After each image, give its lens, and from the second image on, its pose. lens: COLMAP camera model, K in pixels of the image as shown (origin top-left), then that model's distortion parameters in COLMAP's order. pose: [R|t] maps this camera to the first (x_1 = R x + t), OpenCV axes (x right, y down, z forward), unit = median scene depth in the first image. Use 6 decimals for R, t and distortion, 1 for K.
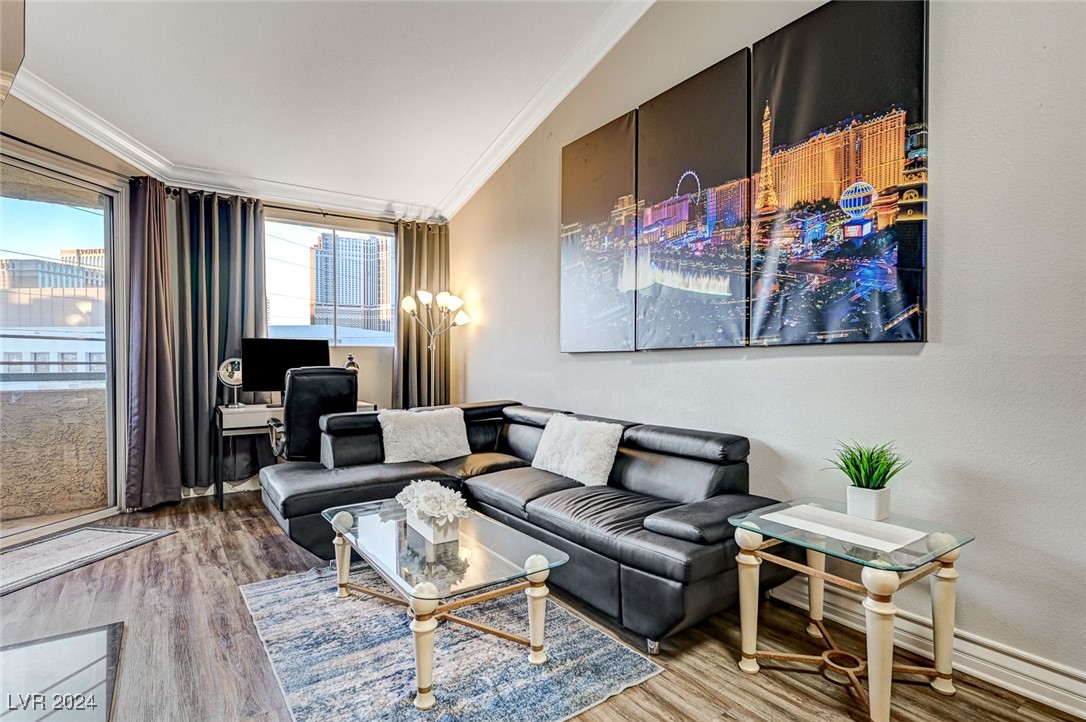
lens RADIAL K [[541.1, 0, 542.8], [0, 541.1, 367.4], [0, 0, 1]] dist [0.002316, 0.000059]
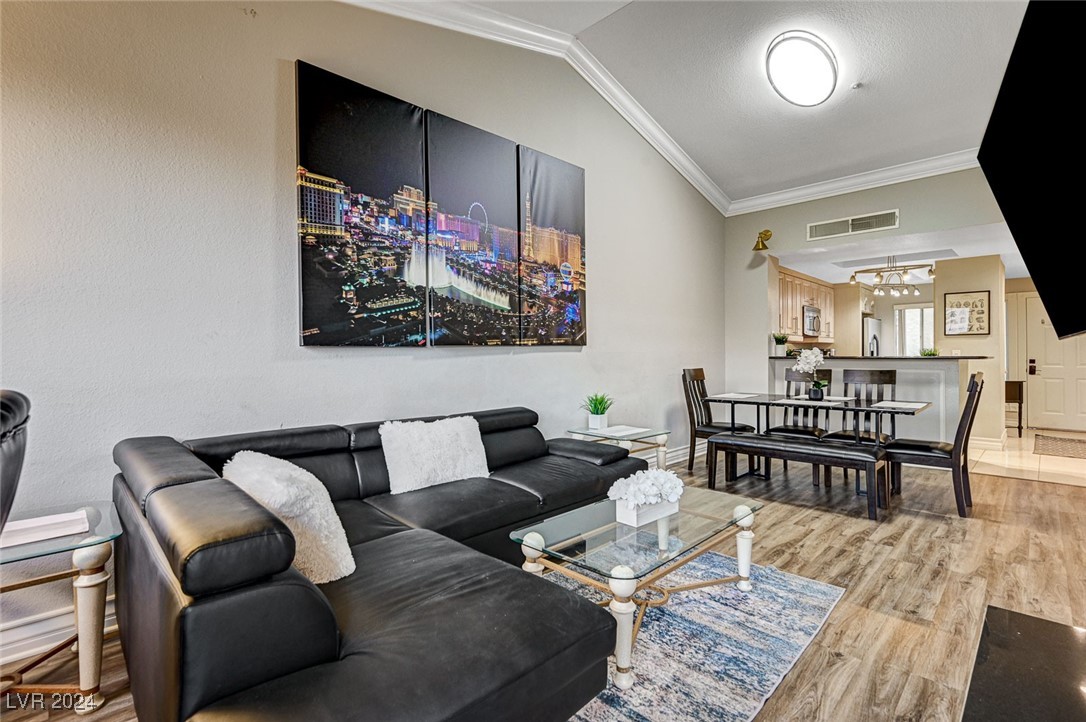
lens RADIAL K [[493.2, 0, 542.6], [0, 493.2, 353.2], [0, 0, 1]] dist [0.001257, 0.000280]
pose [[-0.165092, -0.001256, 0.986277, -0.697942], [0.017277, 0.999842, 0.004165, -0.016198], [-0.986127, 0.017728, -0.165045, 0.842426]]
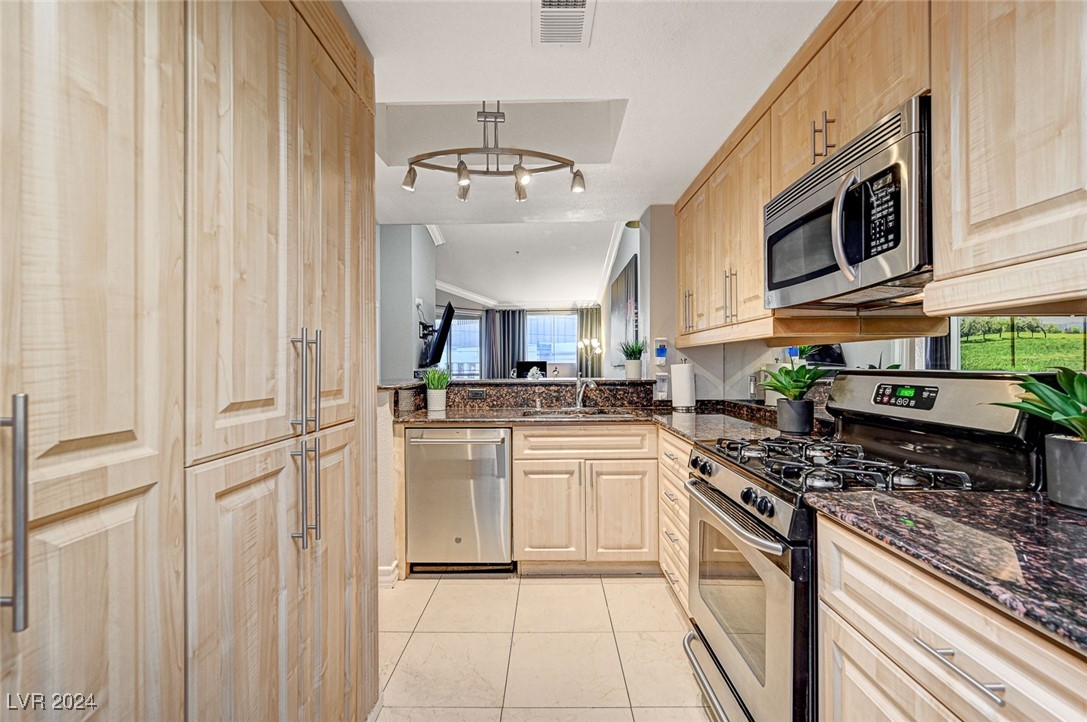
lens RADIAL K [[459.6, 0, 543.5], [0, 459.6, 361.0], [0, 0, 1]] dist [-0.000181, -0.000006]
pose [[0.814074, -0.012225, -0.580633, 1.081849], [-0.002539, 0.999694, -0.024607, 0.002506], [0.580756, 0.021506, 0.813794, -0.985018]]
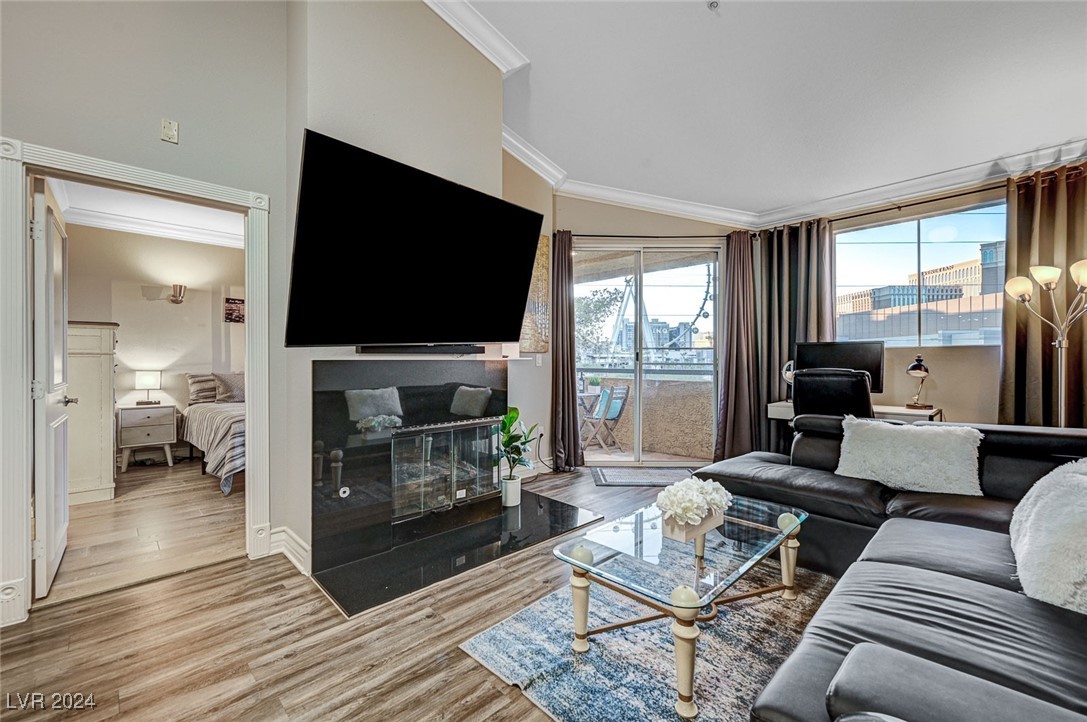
lens RADIAL K [[449.1, 0, 547.1], [0, 449.1, 361.0], [0, 0, 1]] dist [-0.001229, -0.000029]
pose [[0.163342, -0.001698, -0.986568, 0.361238], [-0.014747, 0.999883, -0.004163, -0.004228], [0.986459, 0.015229, 0.163297, 0.362892]]
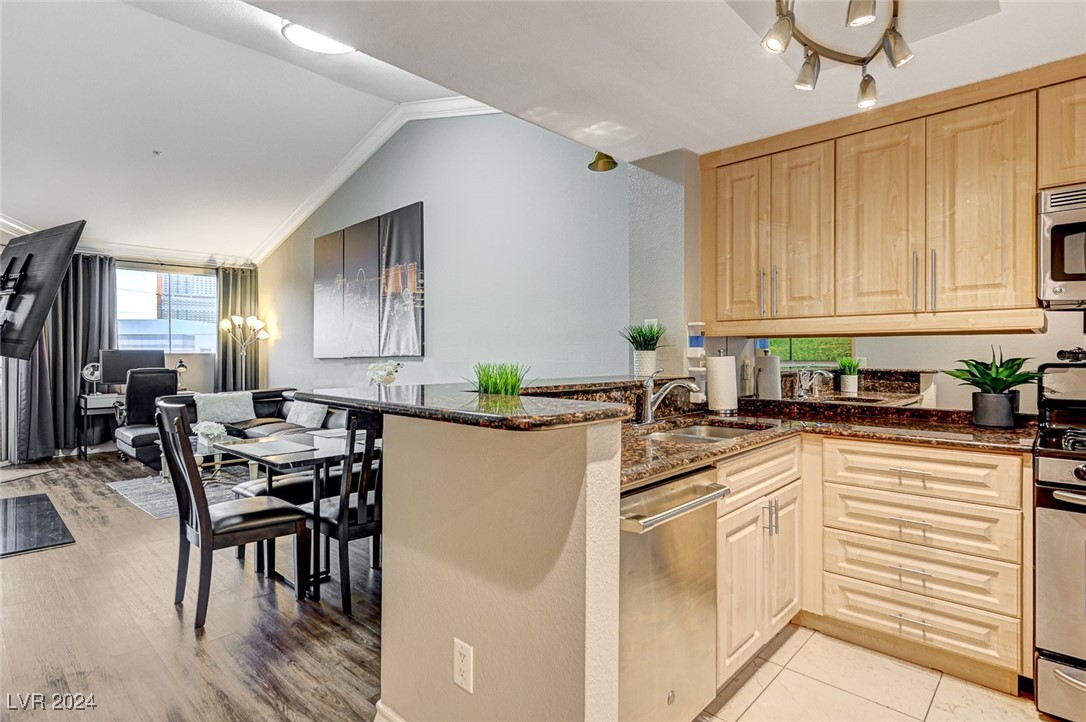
lens RADIAL K [[552.2, 0, 540.3], [0, 552.2, 355.0], [0, 0, 1]] dist [-0.001582, -0.000139]
pose [[0.979874, -0.005024, 0.199551, 0.409269], [0.008285, 0.999845, -0.015507, -0.004962], [-0.199443, 0.016849, 0.979765, -0.900727]]
